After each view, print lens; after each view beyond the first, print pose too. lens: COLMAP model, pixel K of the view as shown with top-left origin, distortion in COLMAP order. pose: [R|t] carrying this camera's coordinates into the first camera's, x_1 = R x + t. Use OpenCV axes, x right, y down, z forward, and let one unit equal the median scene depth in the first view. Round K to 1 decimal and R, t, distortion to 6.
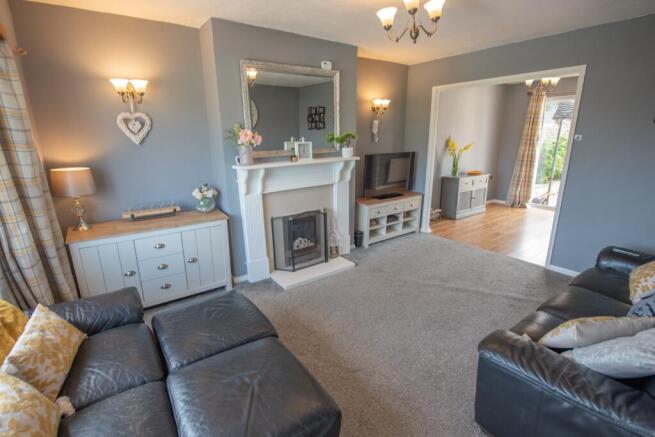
lens RADIAL K [[313.1, 0, 328.9], [0, 313.1, 217.0], [0, 0, 1]] dist [0.000692, 0.000330]
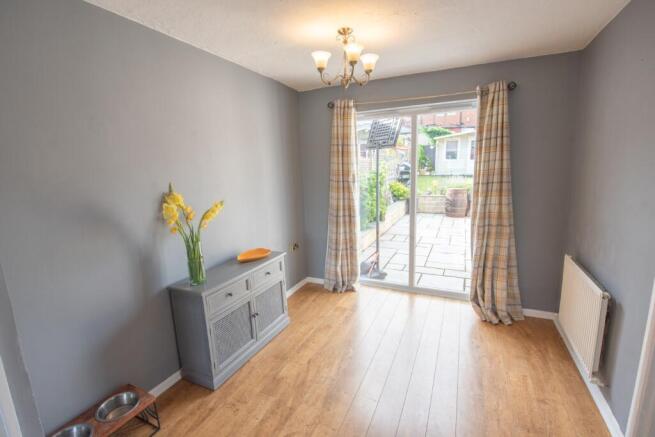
lens RADIAL K [[313.1, 0, 328.1], [0, 313.1, 221.4], [0, 0, 1]] dist [0.000692, 0.000330]
pose [[0.874754, -0.103536, 0.473378, 0.327755], [0.147383, 0.987472, -0.056373, -0.141627], [-0.461610, 0.119080, 0.879054, 0.499066]]
